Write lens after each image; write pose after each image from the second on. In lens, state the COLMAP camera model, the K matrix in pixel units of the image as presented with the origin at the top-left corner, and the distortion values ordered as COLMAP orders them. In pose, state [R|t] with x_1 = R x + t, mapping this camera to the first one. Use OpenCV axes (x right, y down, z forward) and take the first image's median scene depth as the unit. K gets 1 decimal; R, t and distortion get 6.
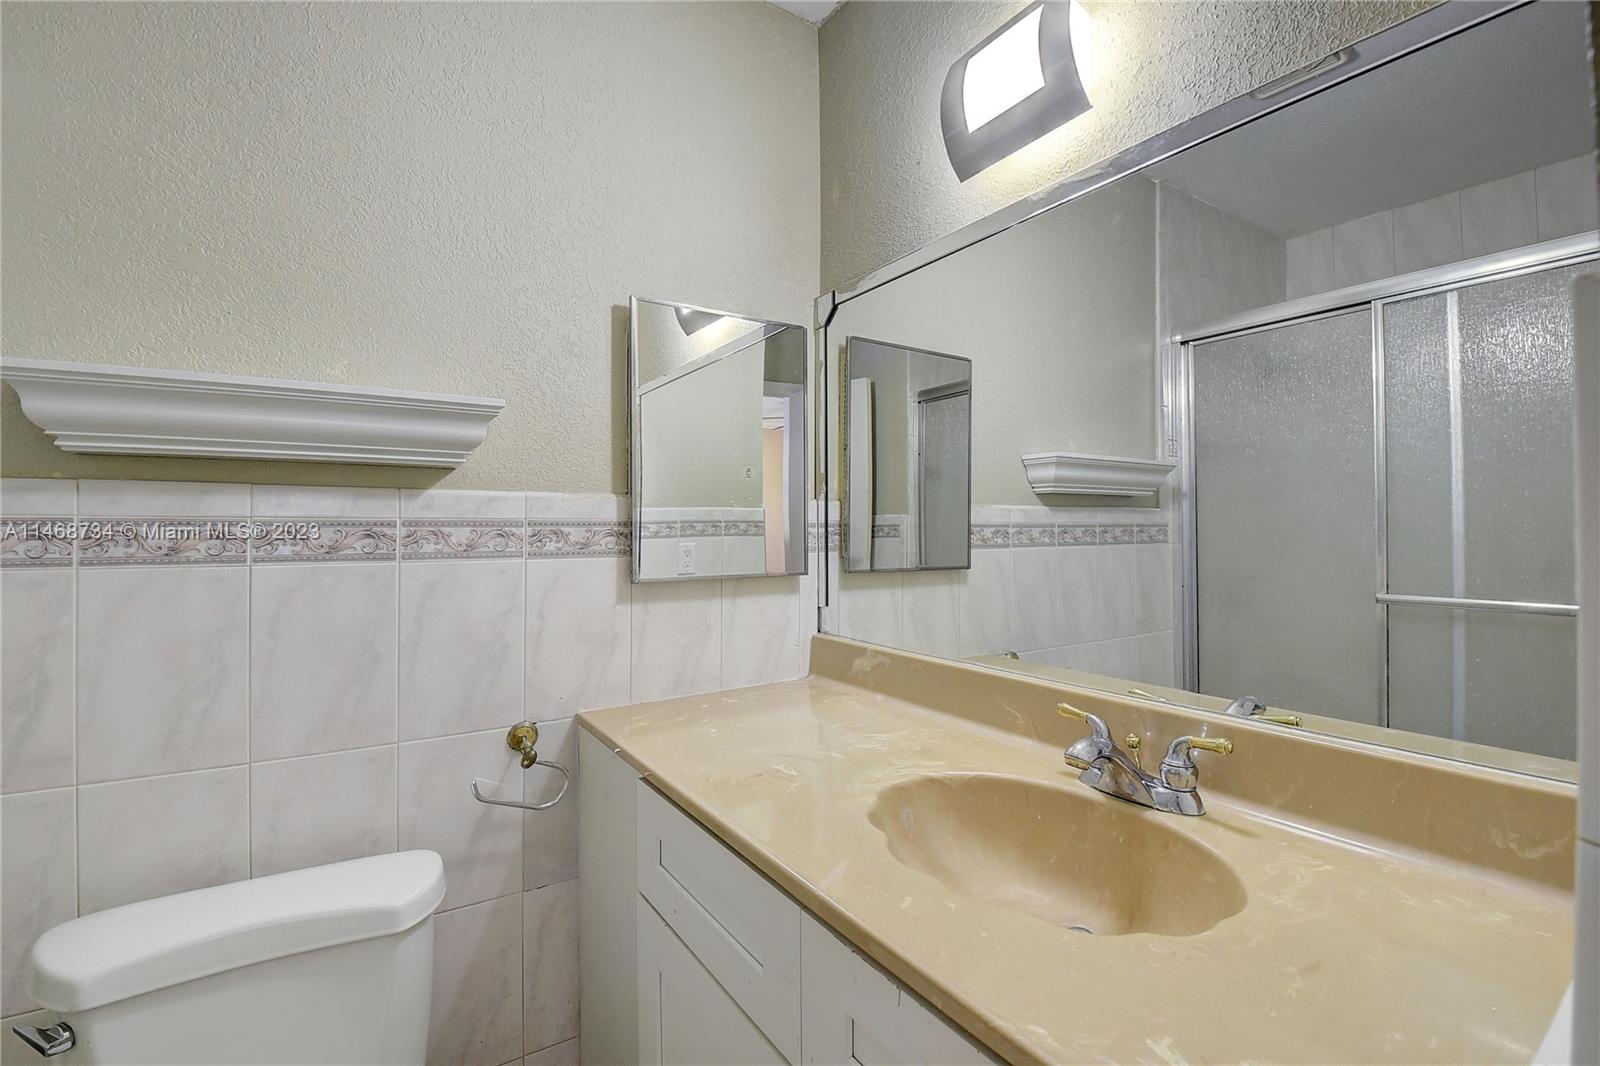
lens RADIAL K [[701.7, 0, 796.5], [0, 701.7, 517.4], [0, 0, 1]] dist [0.021235, -0.033516]
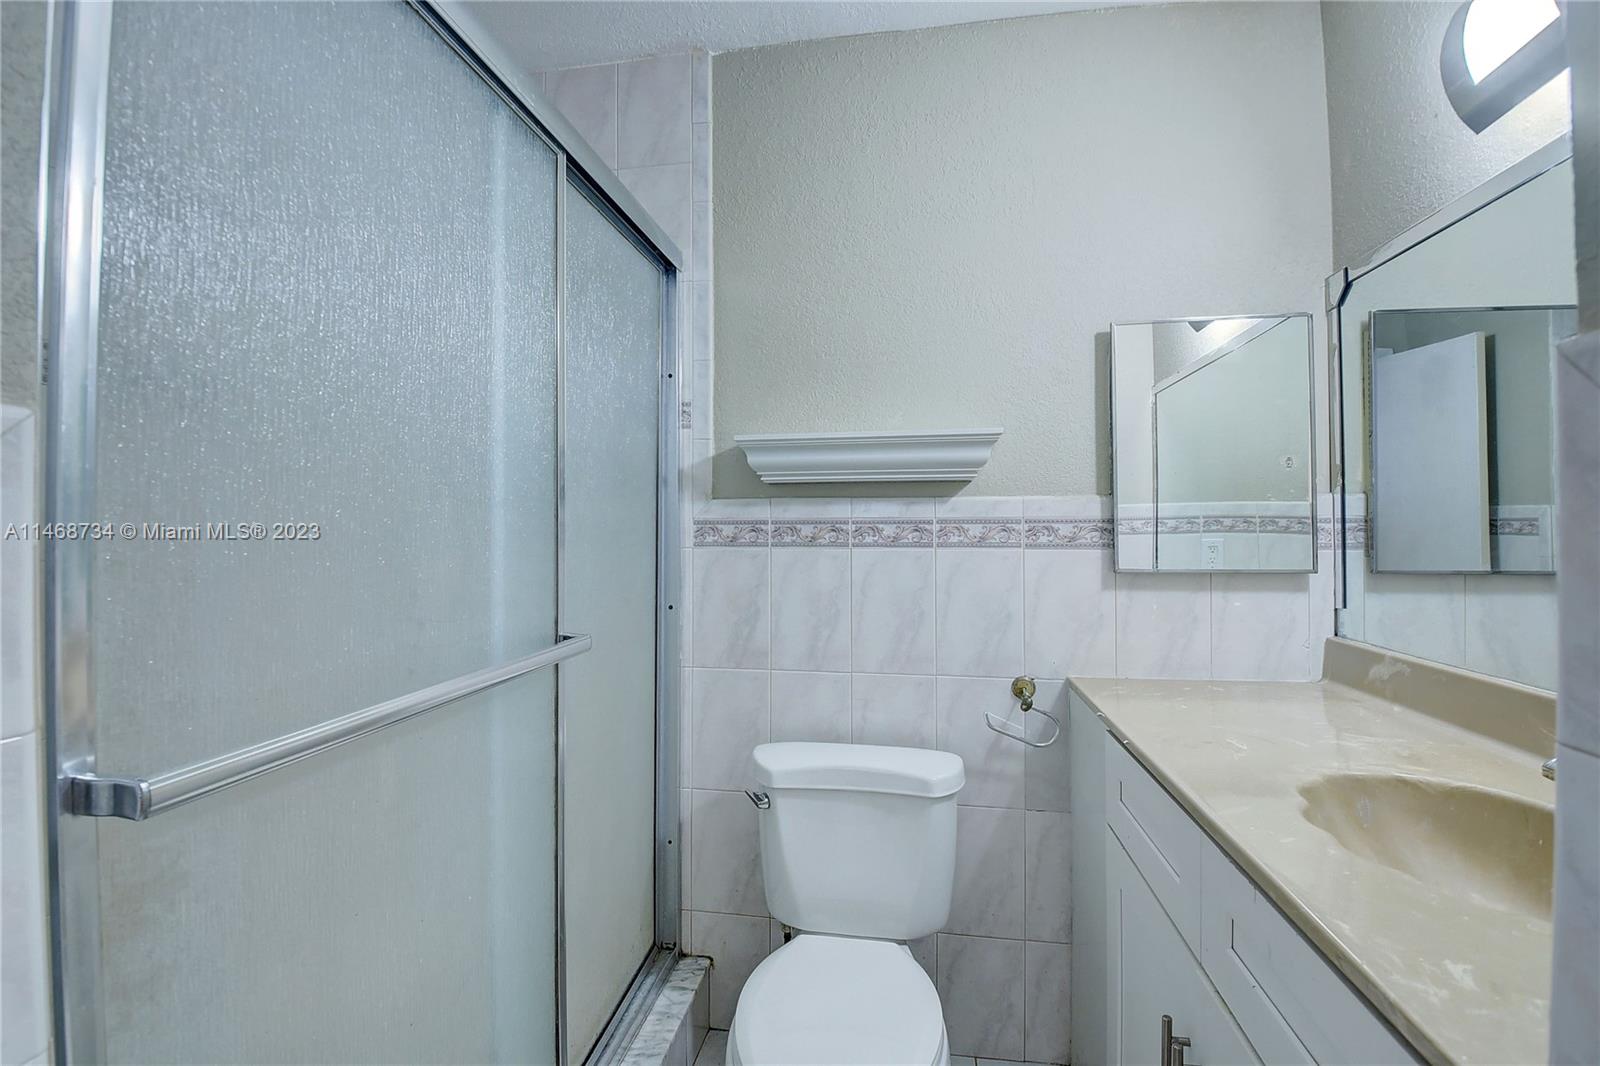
lens RADIAL K [[701.7, 0, 796.5], [0, 701.7, 517.4], [0, 0, 1]] dist [0.021235, -0.033516]
pose [[0.736066, -0.009024, -0.676850, 0.167292], [0.013407, 0.999909, 0.001248, -0.004745], [0.676777, -0.009993, 0.736120, -0.205044]]
